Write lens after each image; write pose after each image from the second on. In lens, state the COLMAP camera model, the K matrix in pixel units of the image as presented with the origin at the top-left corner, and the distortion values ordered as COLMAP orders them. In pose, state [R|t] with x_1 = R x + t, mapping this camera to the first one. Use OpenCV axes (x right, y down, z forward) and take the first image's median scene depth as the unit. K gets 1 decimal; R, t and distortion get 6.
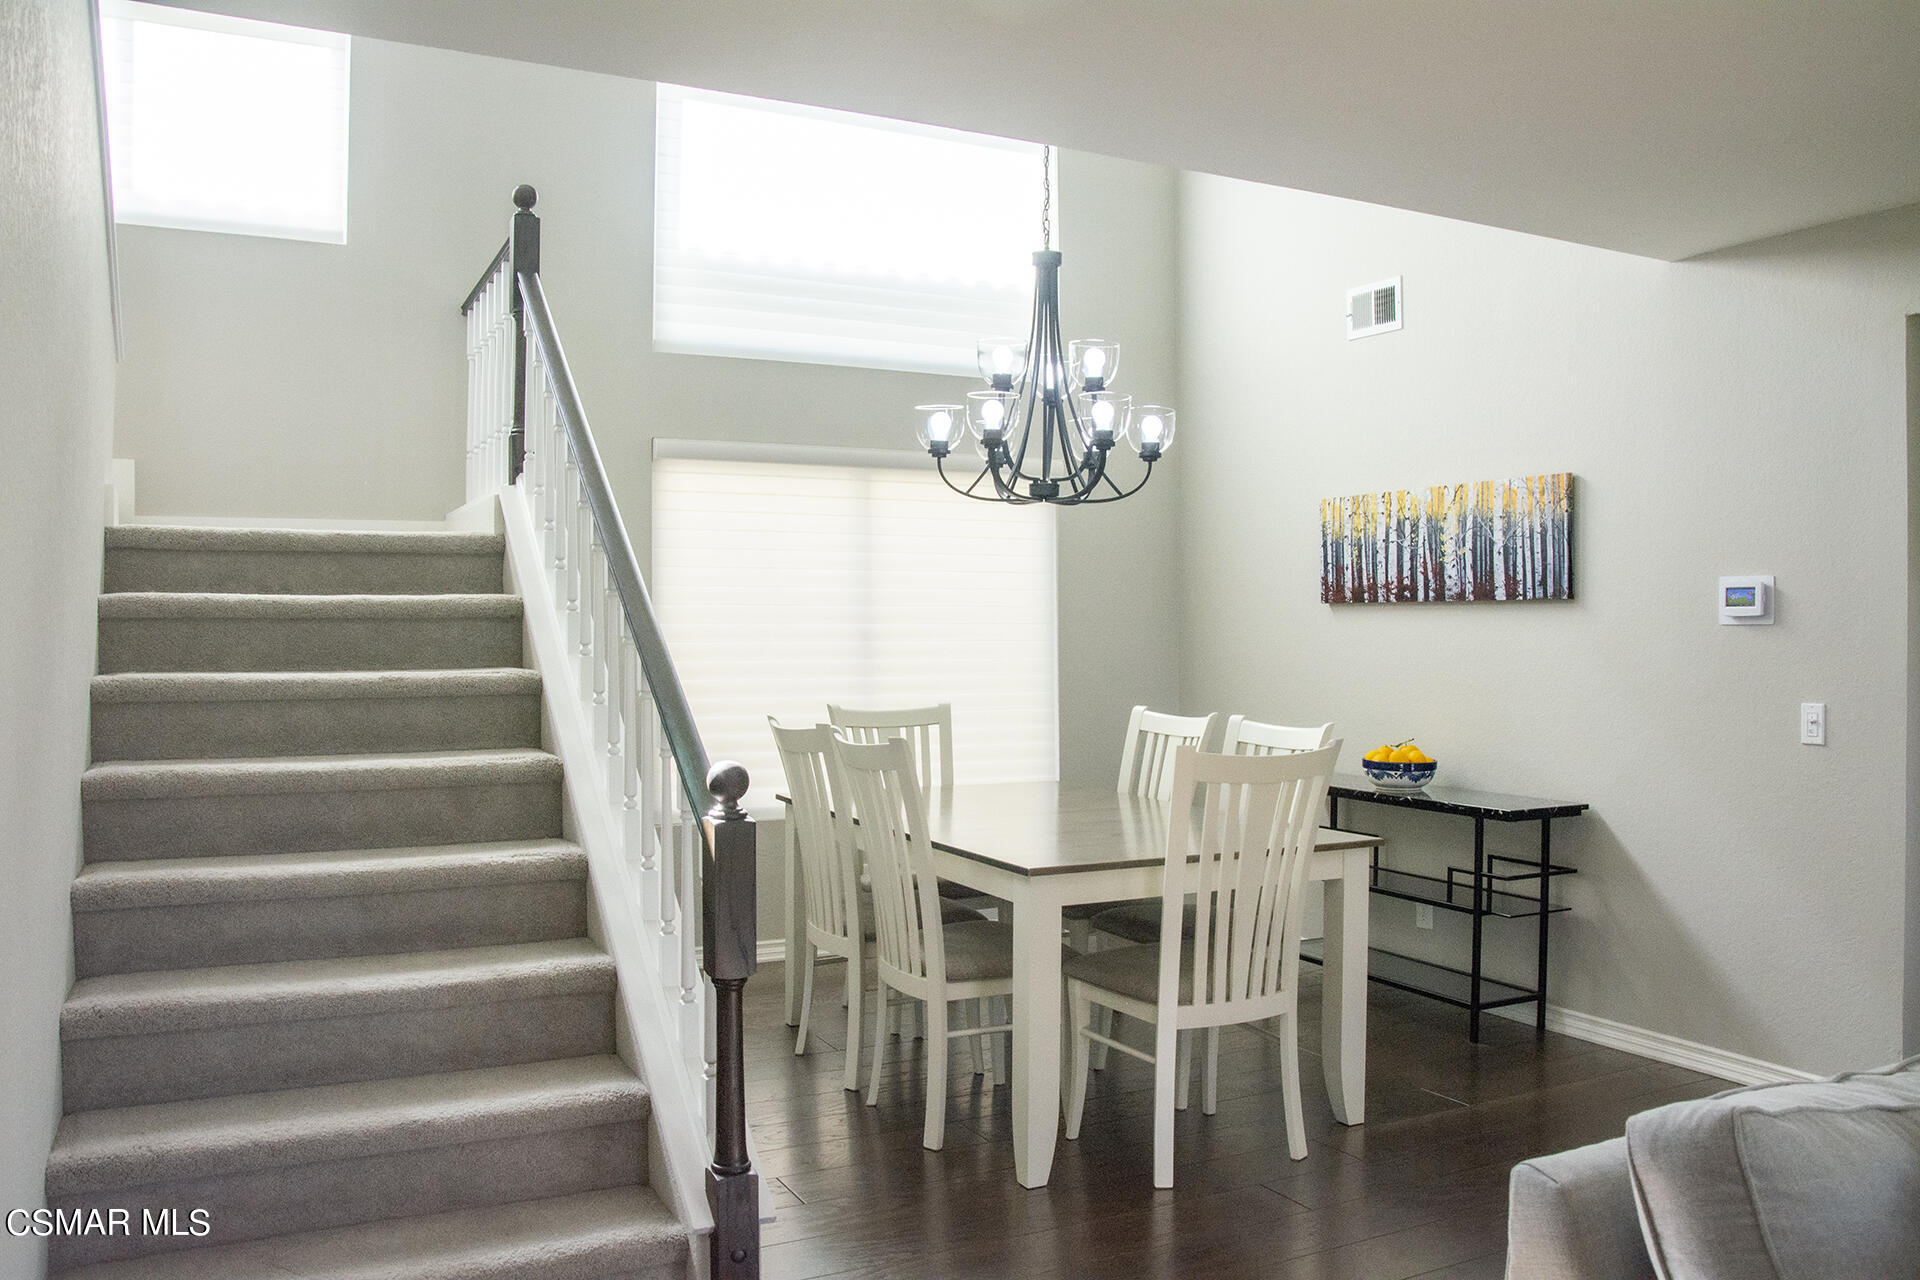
lens RADIAL K [[1518.9, 0, 956.4], [0, 1518.9, 651.3], [0, 0, 1]] dist [-0.143359, 0.094803]
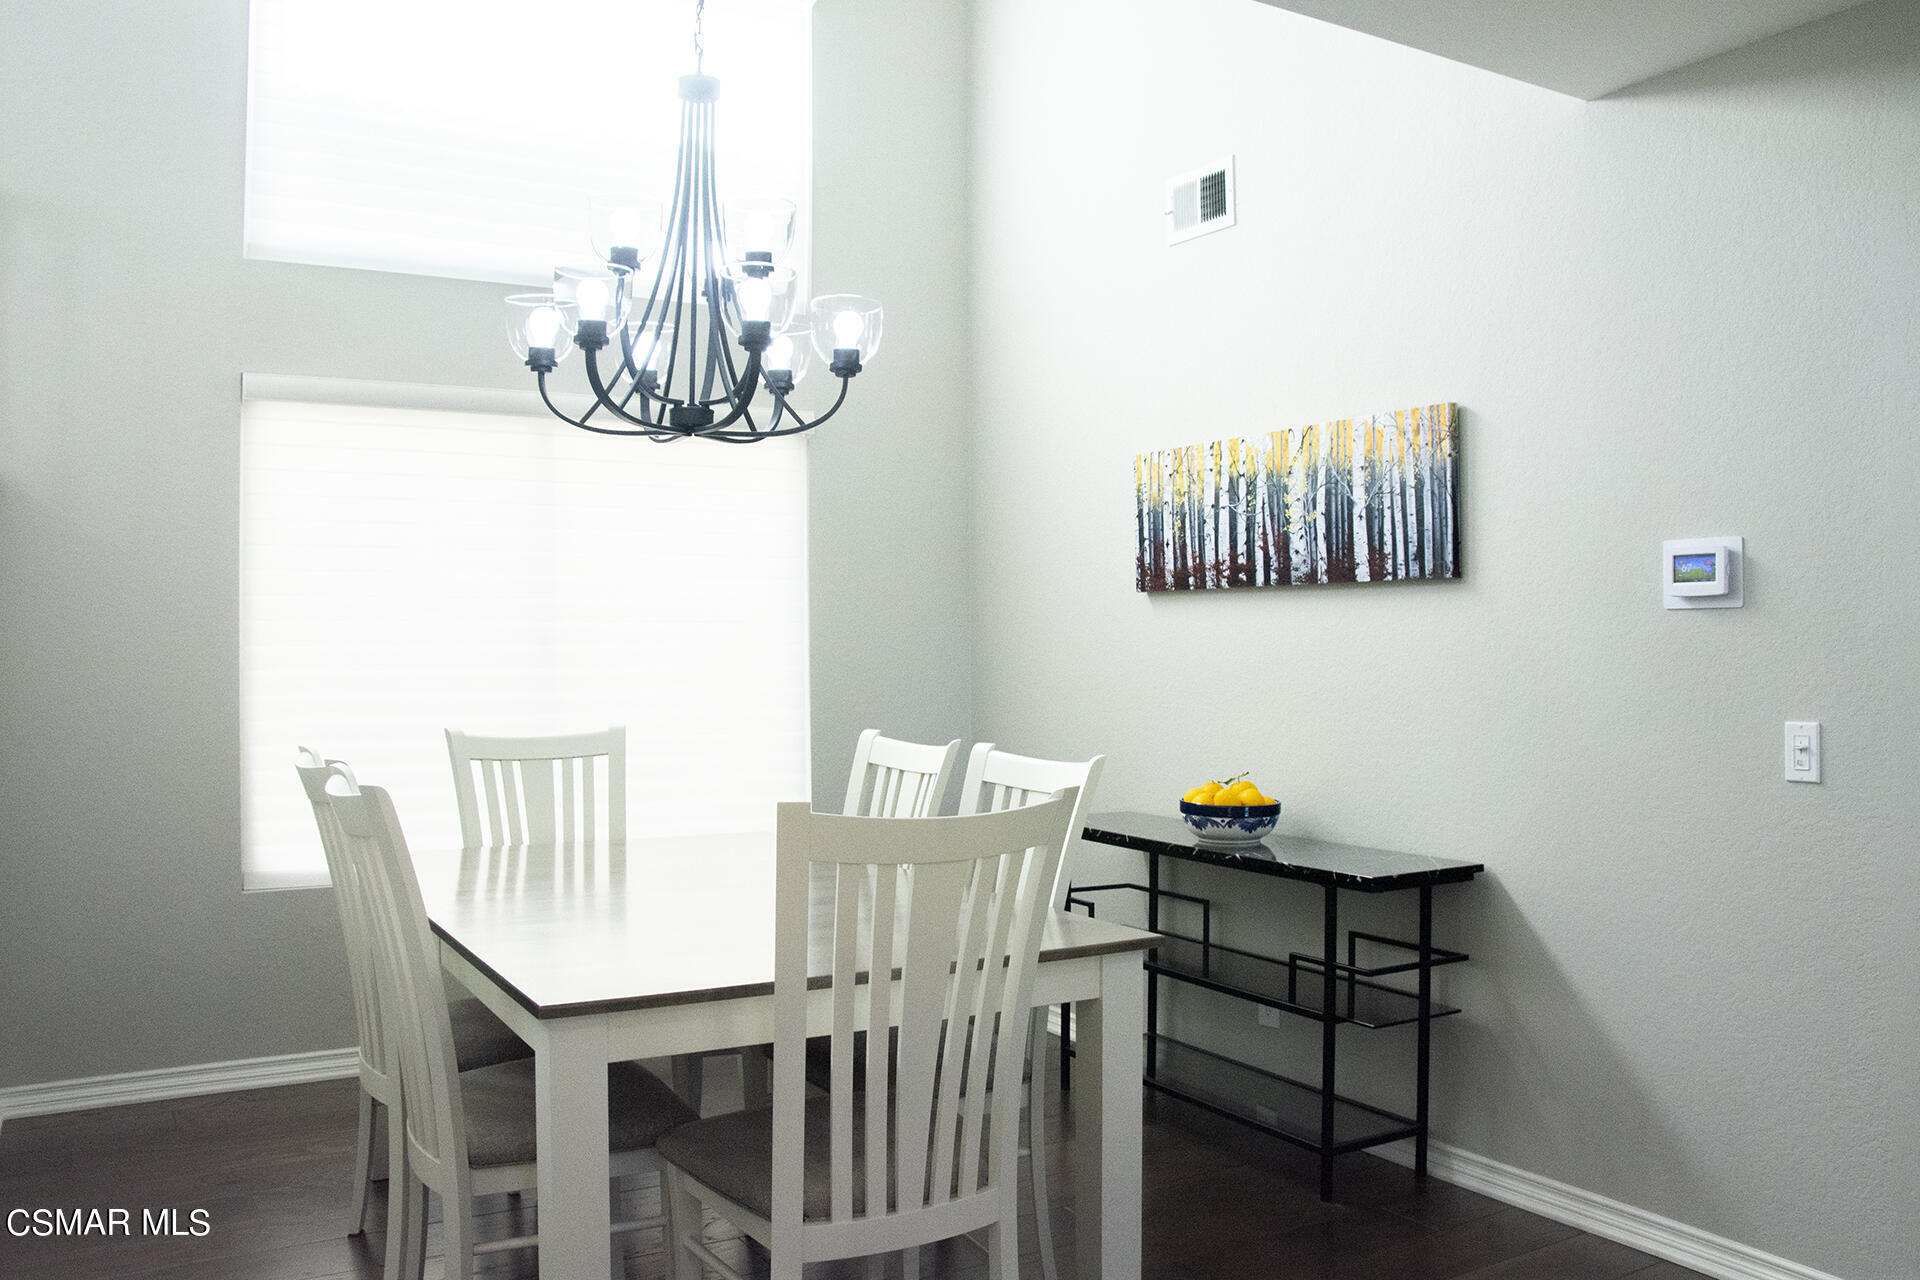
lens RADIAL K [[1518.9, 0, 972.7], [0, 1518.9, 638.4], [0, 0, 1]] dist [-0.143359, 0.094803]
pose [[0.998181, -0.002225, 0.060254, 0.136652], [0.003482, 0.999778, -0.020760, 0.008266], [-0.060195, 0.020932, 0.997967, 0.293392]]
